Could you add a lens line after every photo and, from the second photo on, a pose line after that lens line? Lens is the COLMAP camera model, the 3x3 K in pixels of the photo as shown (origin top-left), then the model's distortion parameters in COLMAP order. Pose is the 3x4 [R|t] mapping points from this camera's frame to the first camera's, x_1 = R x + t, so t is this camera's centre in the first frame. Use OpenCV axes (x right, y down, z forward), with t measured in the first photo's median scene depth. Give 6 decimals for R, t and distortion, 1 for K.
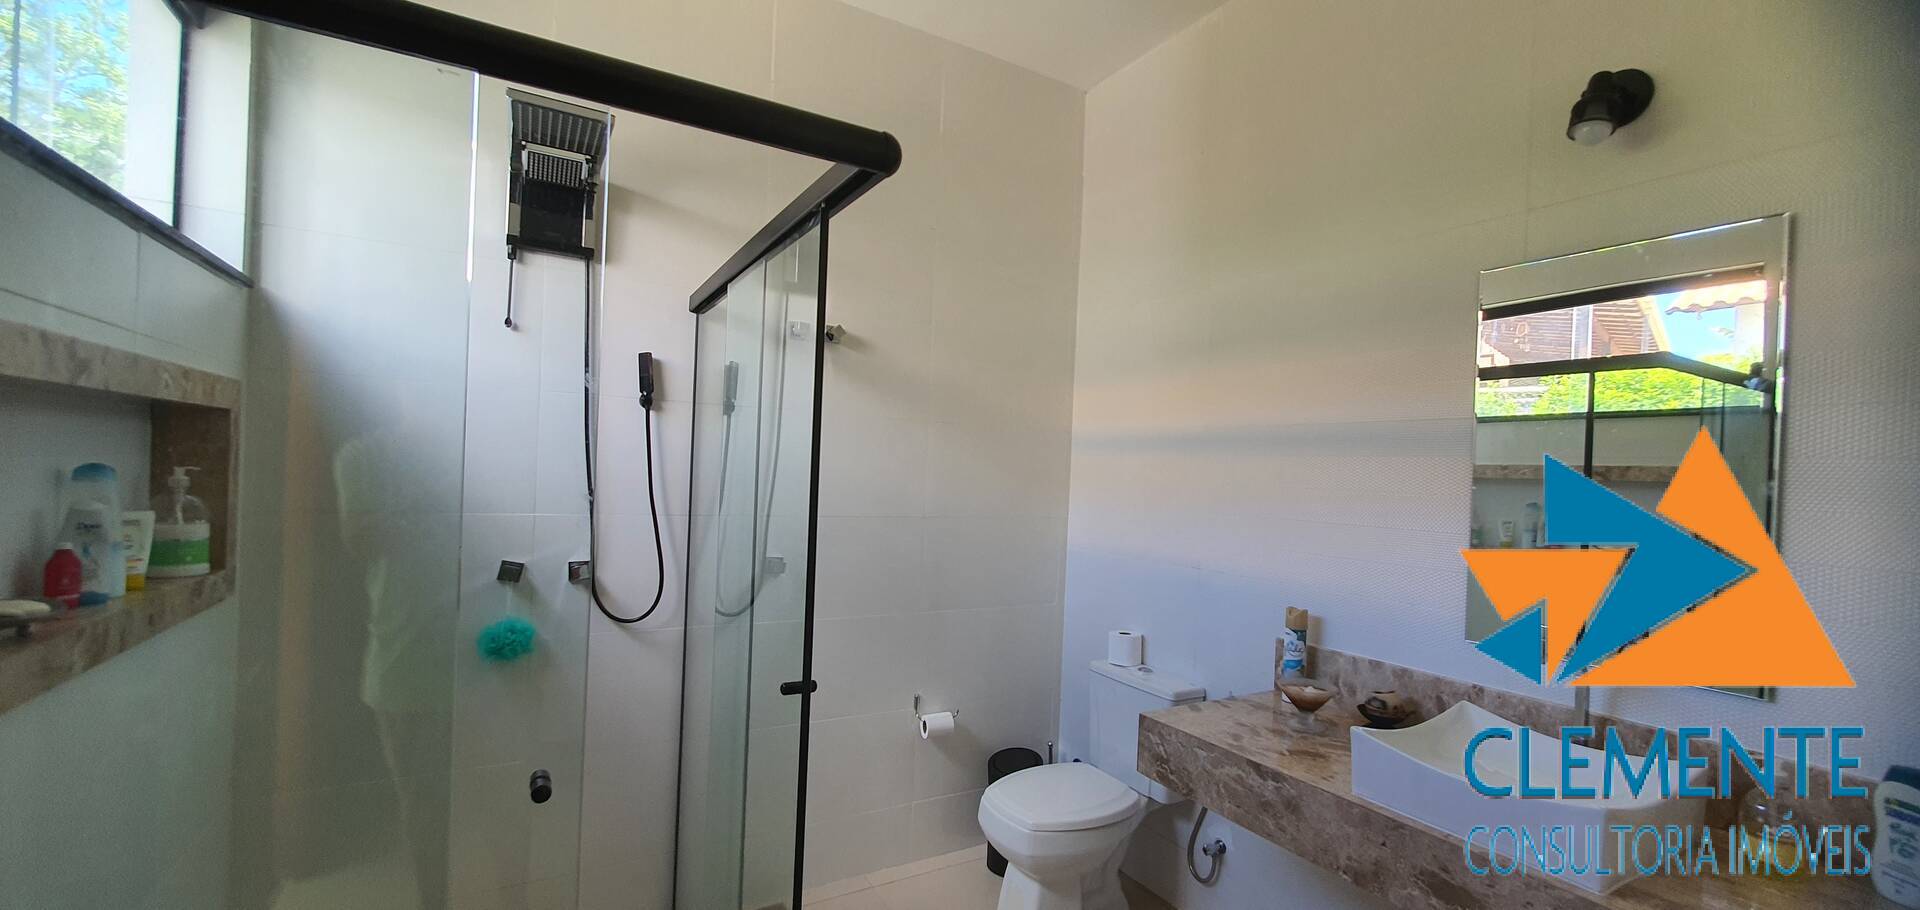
lens RADIAL K [[767.0, 0, 971.9], [0, 767.0, 473.0], [0, 0, 1]] dist [-0.000352, 0.000172]
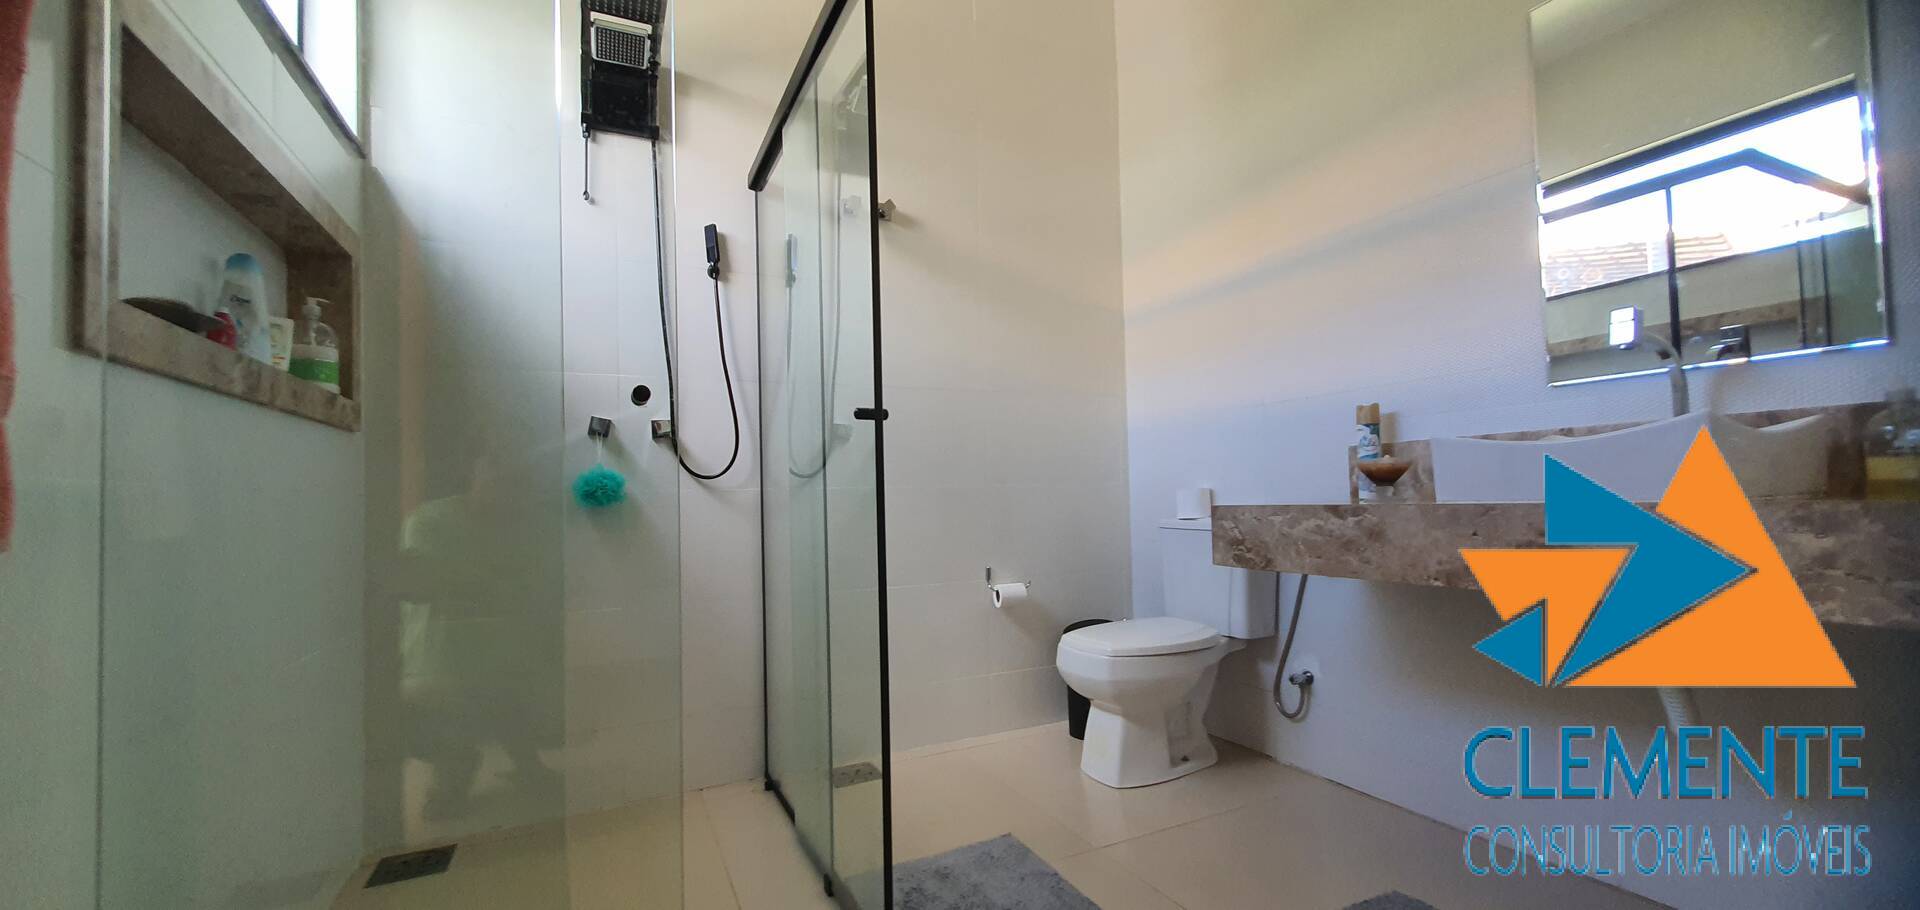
lens RADIAL K [[760.2, 0, 968.5], [0, 760.2, 477.0], [0, 0, 1]] dist [-0.002251, 0.000088]
pose [[0.994390, -0.069042, -0.080131, -0.011320], [0.066594, 0.997240, -0.032822, 0.254756], [0.082176, 0.027302, 0.996244, -0.007926]]
